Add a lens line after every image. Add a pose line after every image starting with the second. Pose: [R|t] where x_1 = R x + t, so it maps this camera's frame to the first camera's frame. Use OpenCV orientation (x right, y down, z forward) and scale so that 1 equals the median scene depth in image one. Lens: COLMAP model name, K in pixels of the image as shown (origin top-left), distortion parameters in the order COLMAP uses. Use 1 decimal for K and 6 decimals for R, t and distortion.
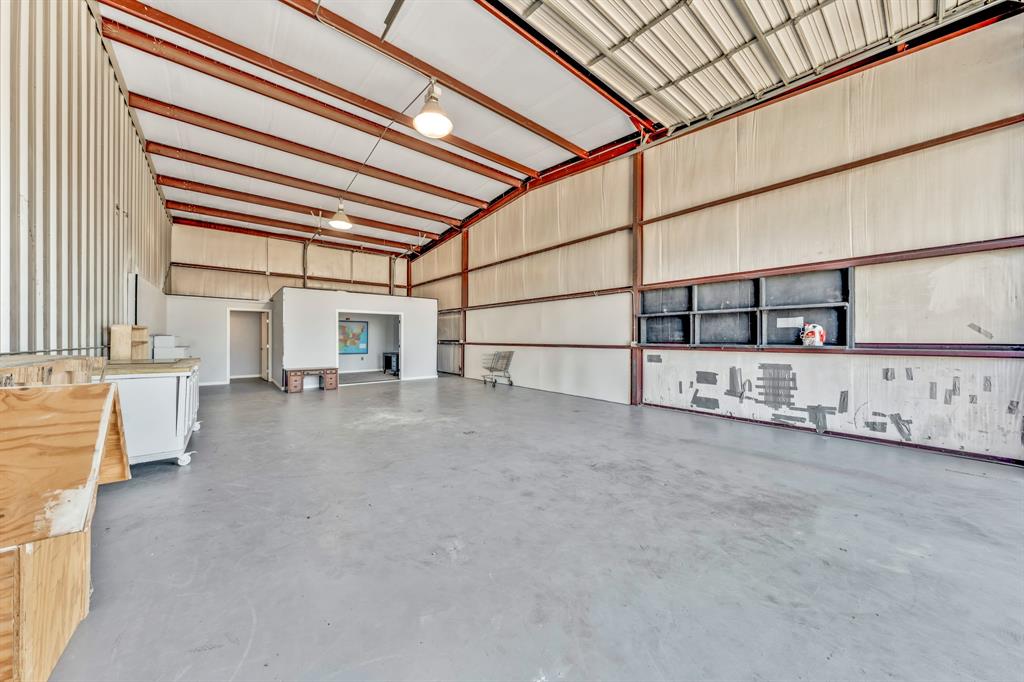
lens RADIAL K [[340.6, 0, 506.4], [0, 340.6, 338.6], [0, 0, 1]] dist [-0.000750, -0.000052]
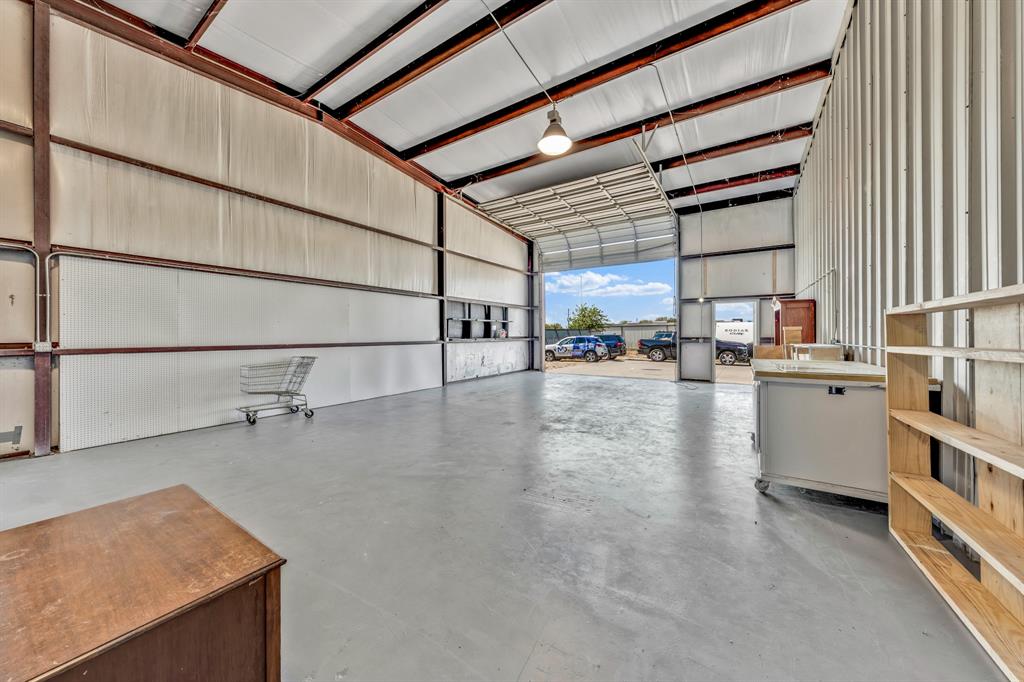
lens RADIAL K [[356.5, 0, 514.9], [0, 356.5, 338.2], [0, 0, 1]] dist [-0.000163, 0.000034]
pose [[-0.297061, -0.006135, 0.954839, -1.041023], [0.006880, 0.999940, 0.008565, -0.001628], [-0.954834, 0.009113, -0.297001, 1.176301]]
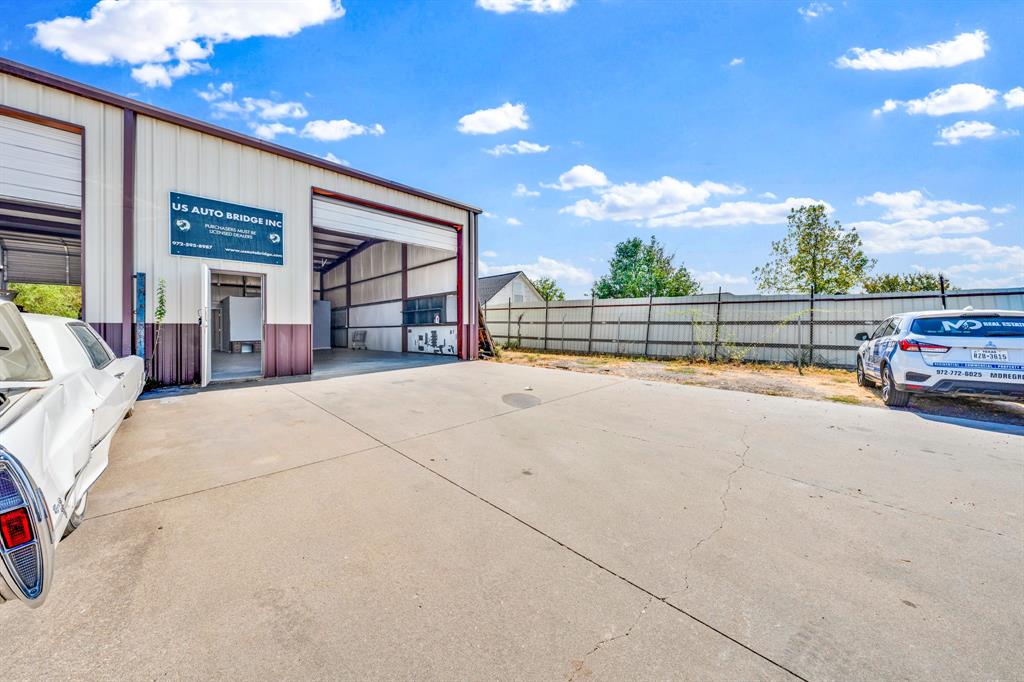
lens RADIAL K [[339.8, 0, 514.0], [0, 339.8, 328.1], [0, 0, 1]] dist [-0.000055, 0.000004]
pose [[0.993405, -0.010829, 0.114149, 0.863594], [0.011170, 0.999935, -0.002355, 0.052149], [-0.114116, 0.003615, 0.993461, -1.305864]]
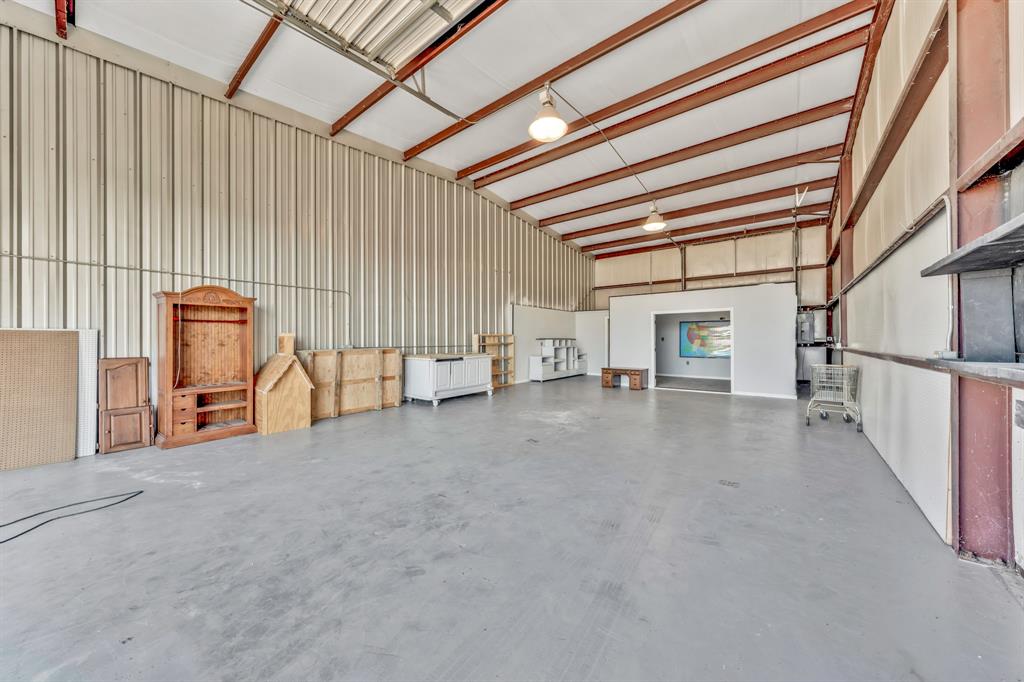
lens RADIAL K [[356.5, 0, 514.9], [0, 356.5, 338.2], [0, 0, 1]] dist [-0.000163, 0.000034]
pose [[0.219670, -0.006973, -0.975549, 0.624082], [0.001964, 0.999976, -0.006705, -0.003020], [0.975572, -0.000443, 0.219678, 0.534515]]
